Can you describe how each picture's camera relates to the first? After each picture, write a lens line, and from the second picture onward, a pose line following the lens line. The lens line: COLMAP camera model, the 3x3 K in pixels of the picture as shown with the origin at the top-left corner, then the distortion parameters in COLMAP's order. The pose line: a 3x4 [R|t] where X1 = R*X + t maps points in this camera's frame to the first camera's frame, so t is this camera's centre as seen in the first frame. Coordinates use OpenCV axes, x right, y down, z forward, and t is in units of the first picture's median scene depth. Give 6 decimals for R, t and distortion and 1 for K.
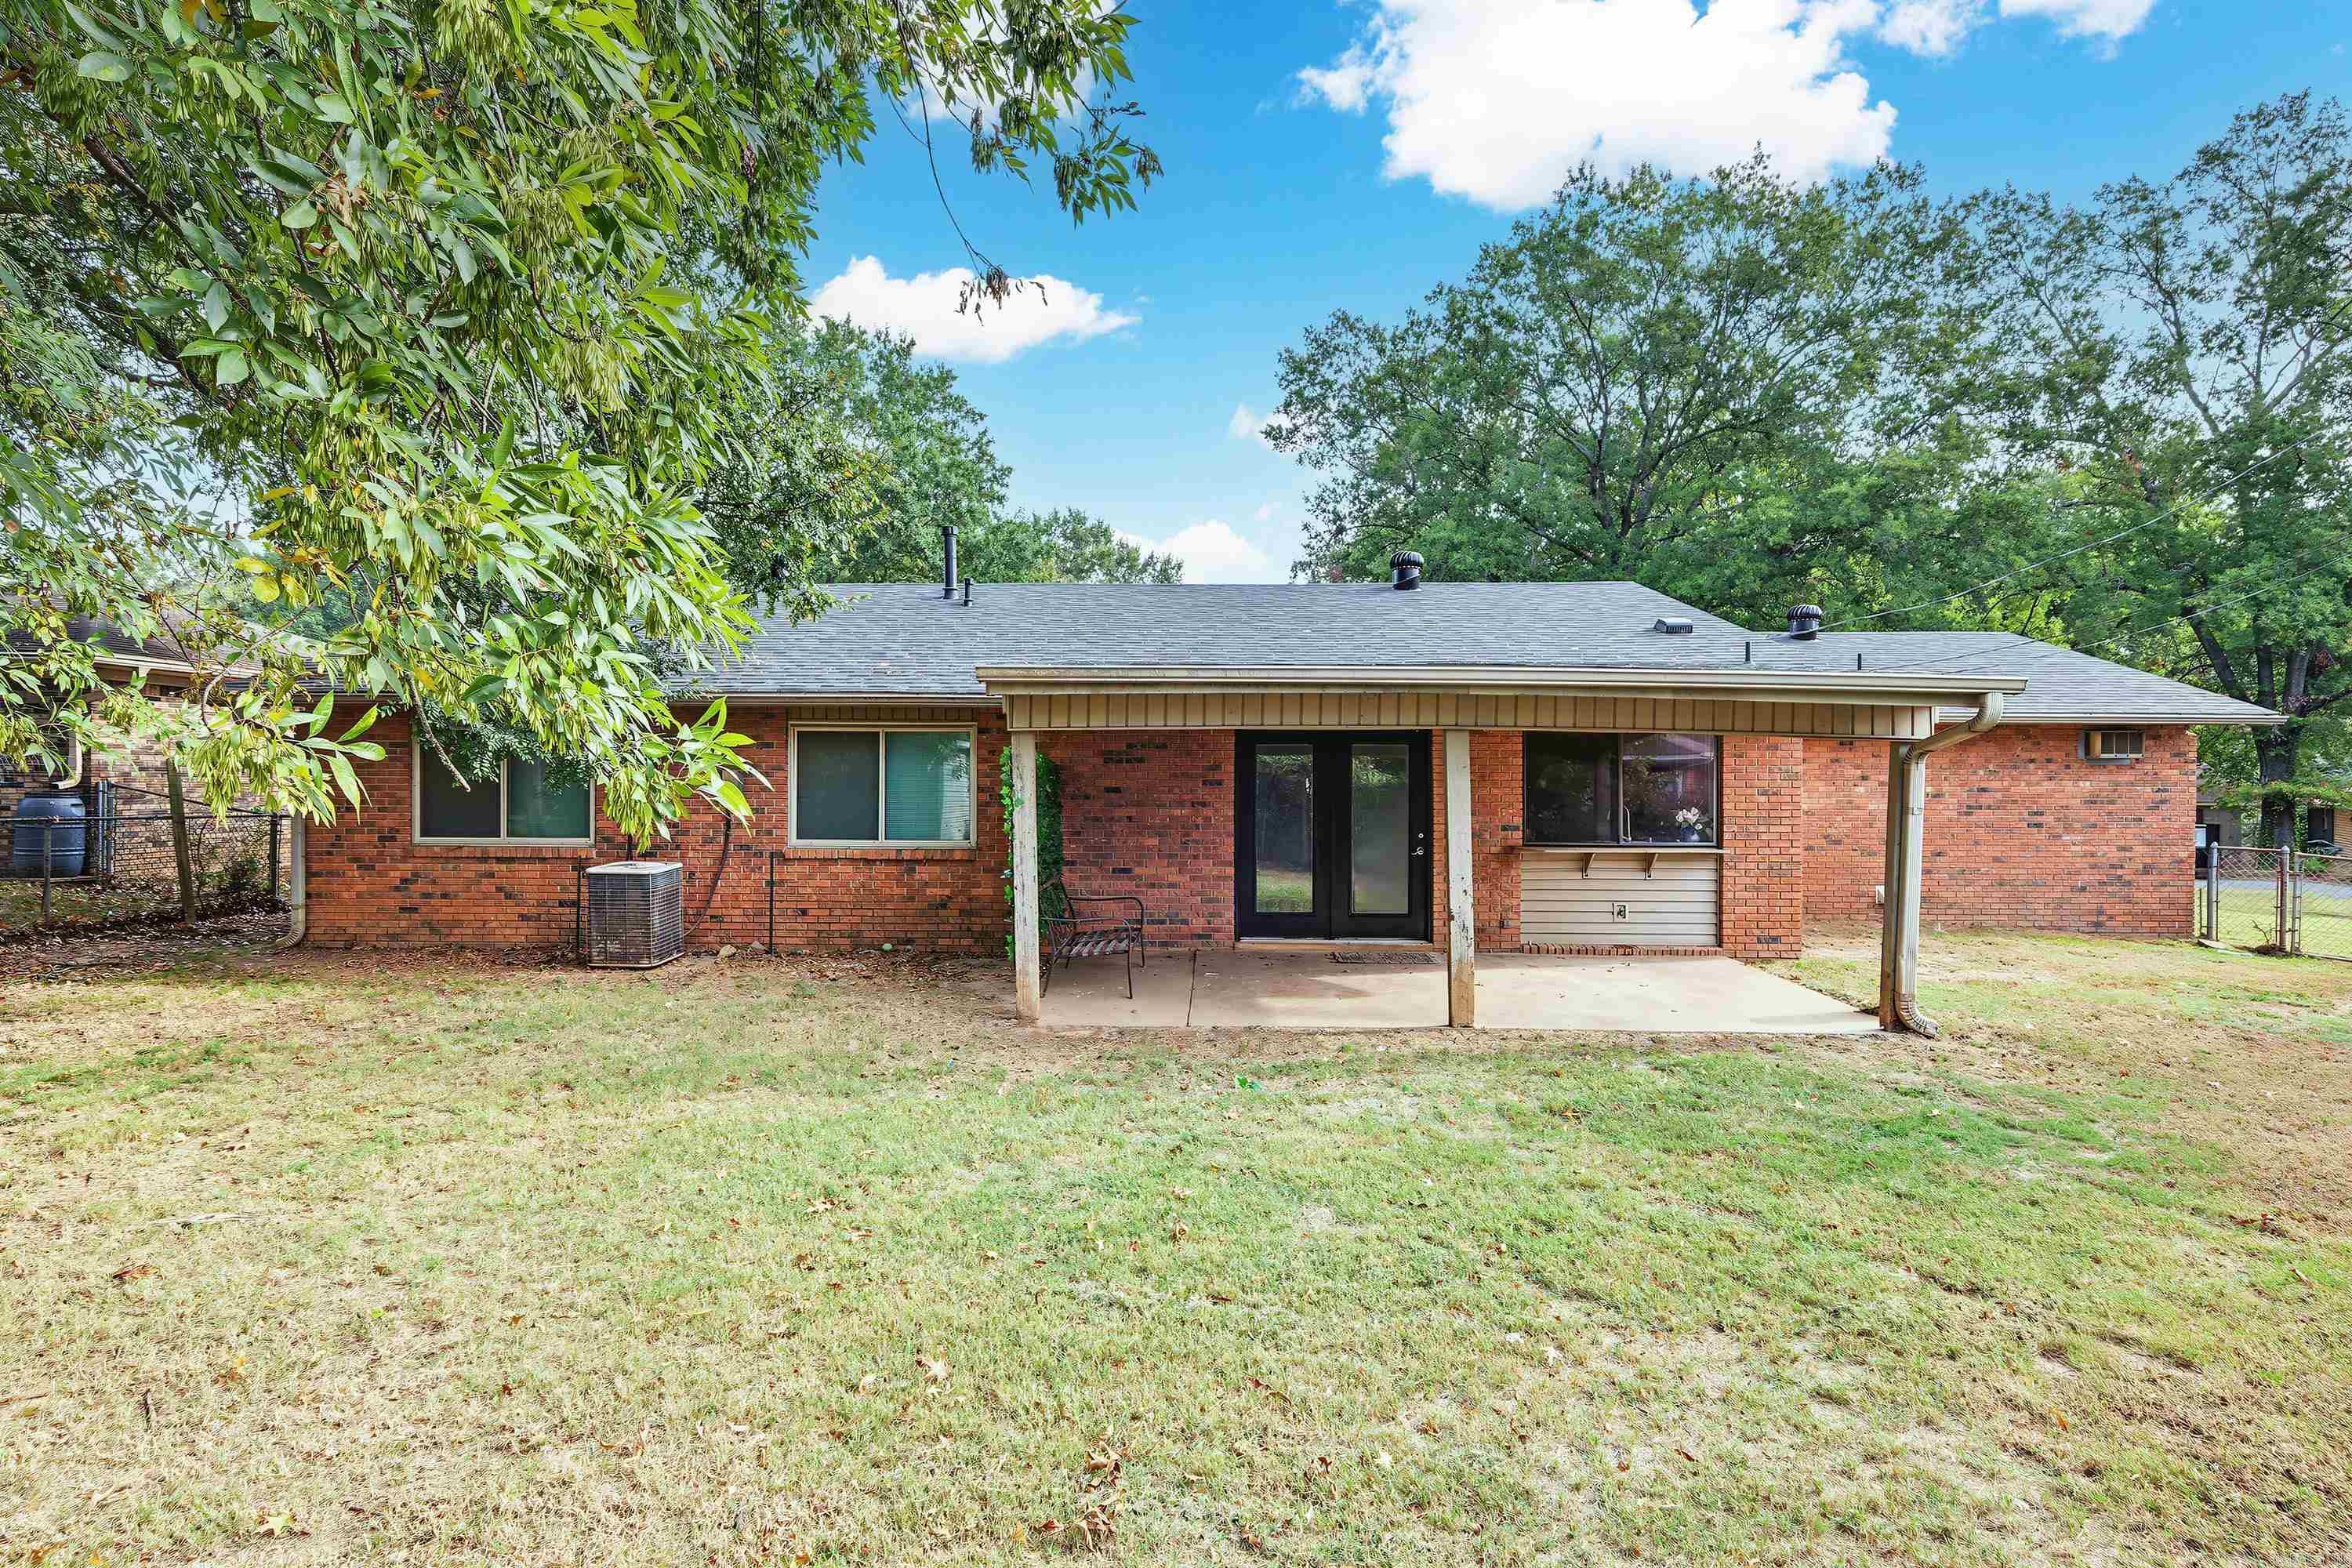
lens RADIAL K [[1149.7, 0, 1176.0], [0, 1149.7, 784.0], [0, 0, 1]] dist [0.005827, -0.000010]
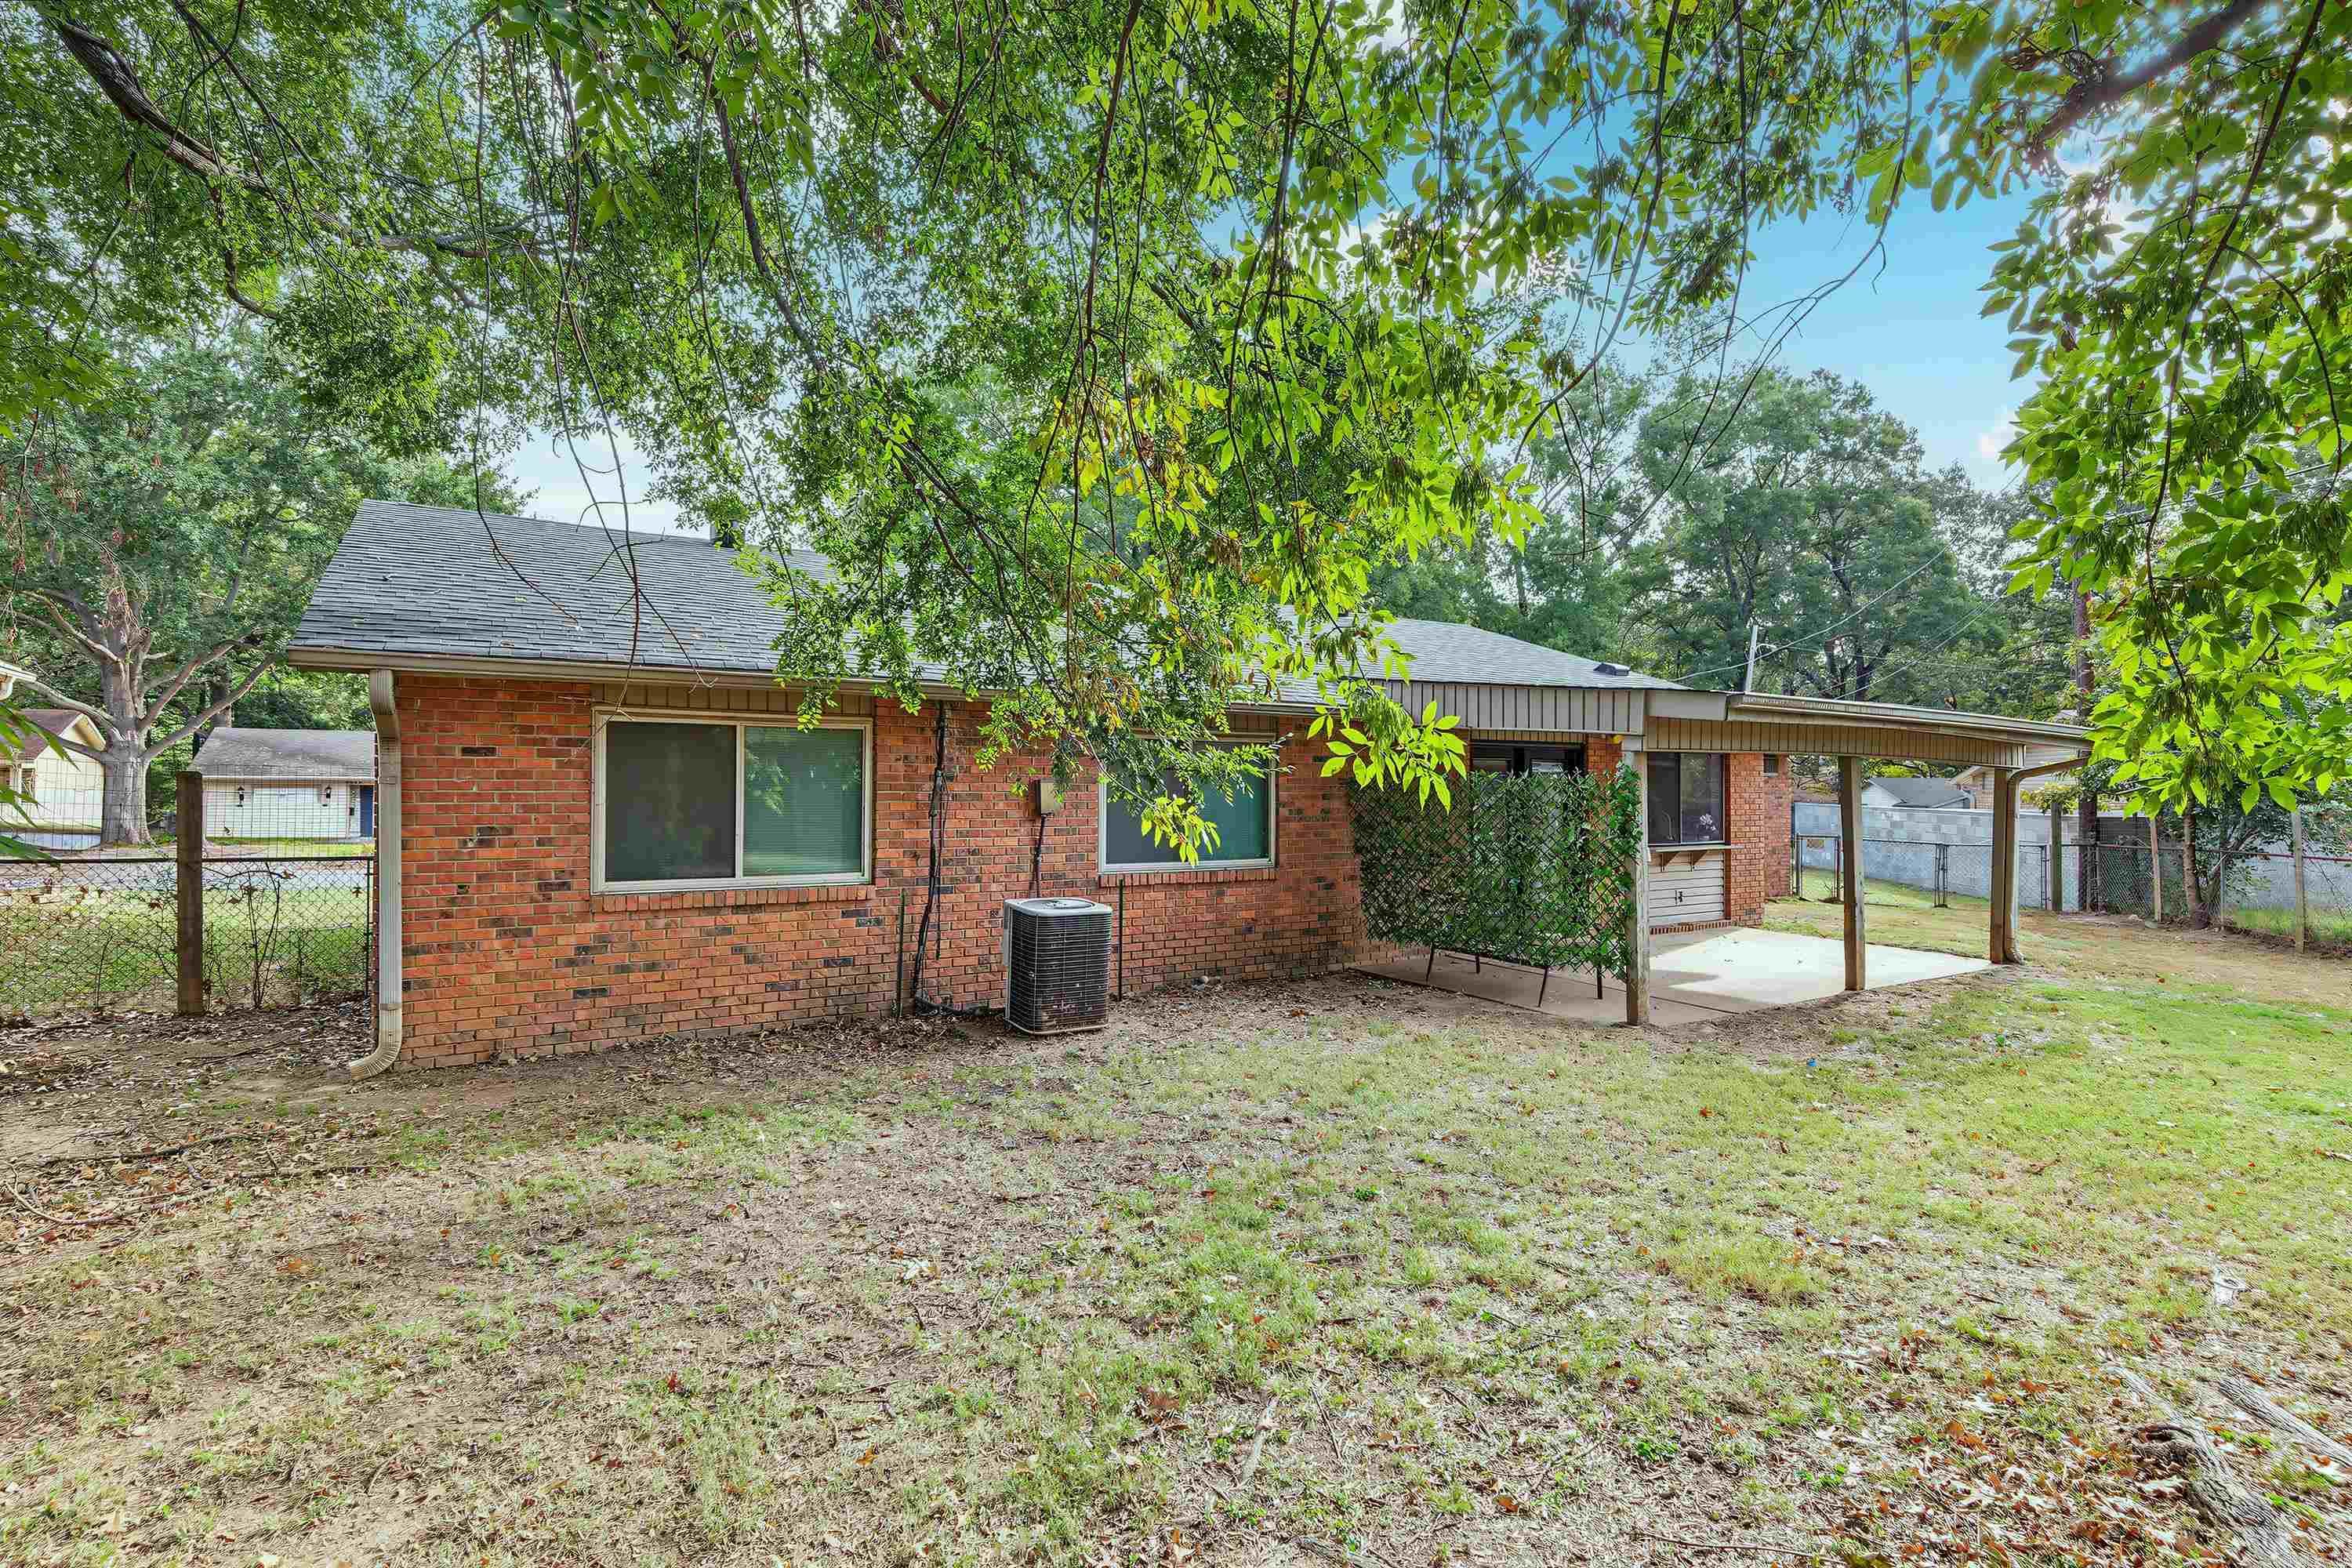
lens RADIAL K [[1149.7, 0, 1176.0], [0, 1149.7, 784.0], [0, 0, 1]] dist [0.005827, -0.000010]
pose [[0.823879, 0.001795, 0.566763, -0.624667], [-0.000147, 0.999996, -0.002954, -0.006915], [-0.566766, 0.002351, 0.823876, 0.218569]]
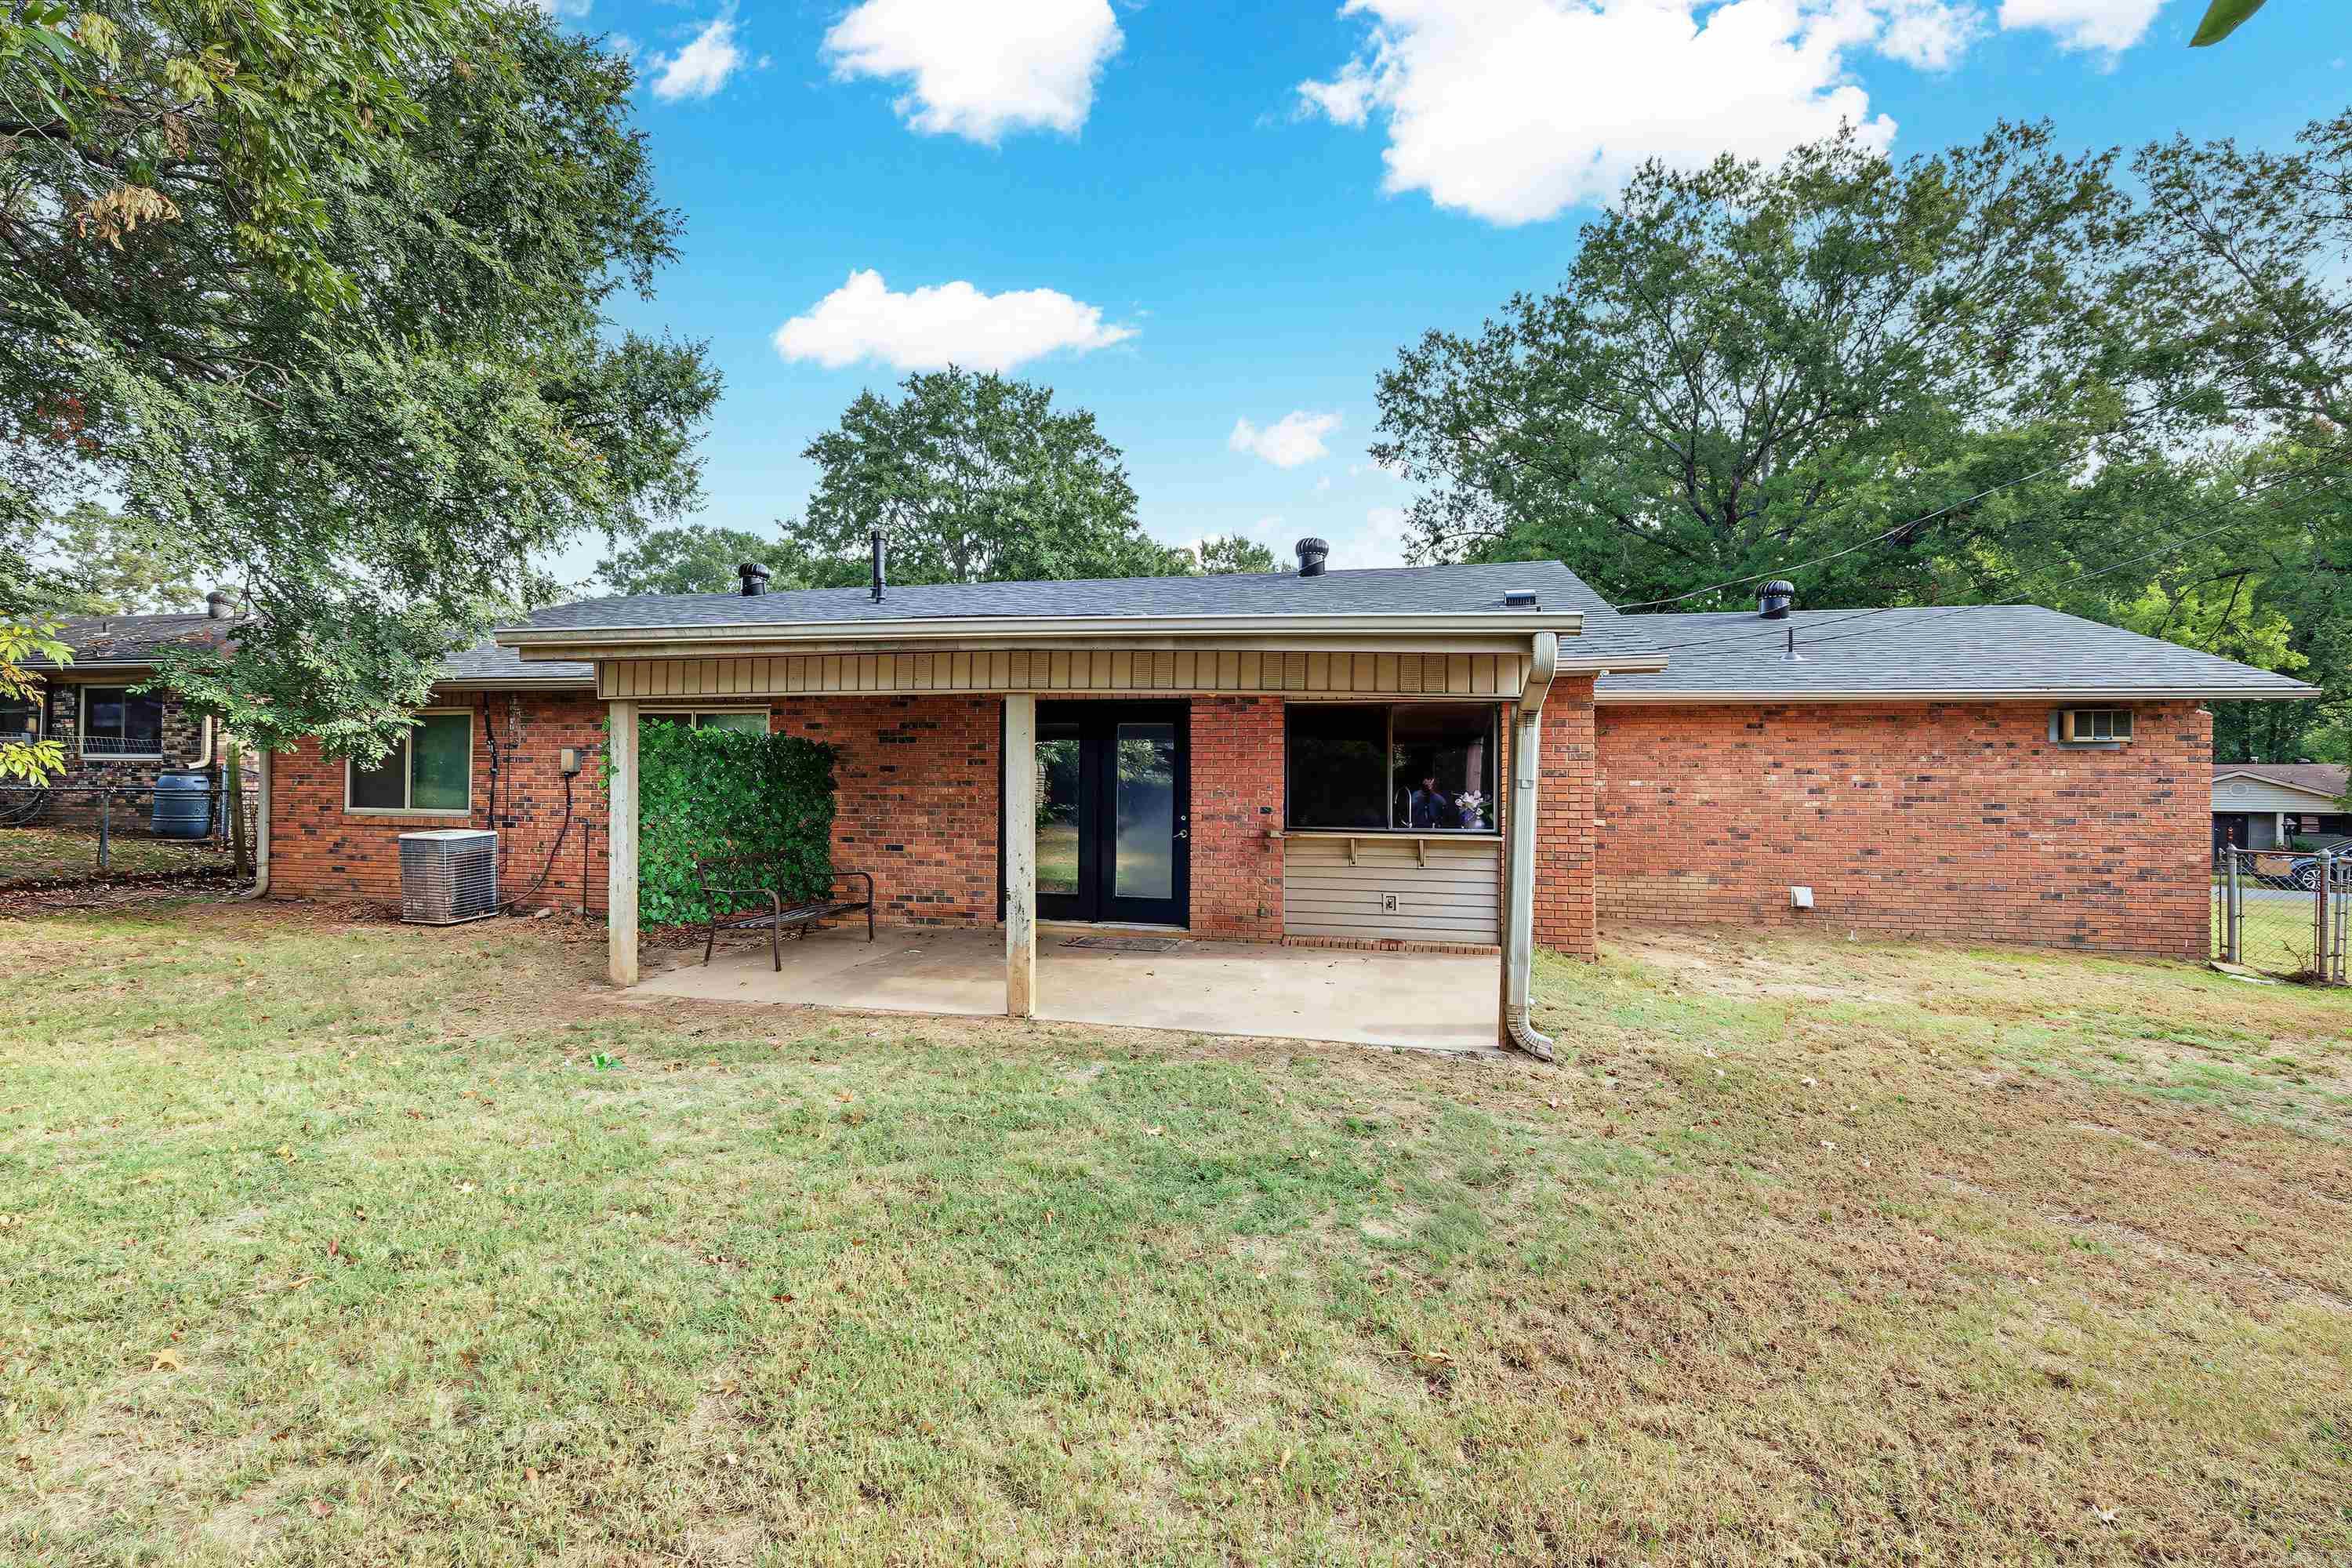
lens RADIAL K [[1030.0, 0, 1181.8], [0, 1030.0, 766.4], [0, 0, 1]] dist [-0.001740, 0.000854]
pose [[0.978563, 0.003612, -0.205916, 0.312786], [-0.007787, 0.999780, -0.019466, 0.015320], [0.205800, 0.020652, 0.978376, 0.127312]]
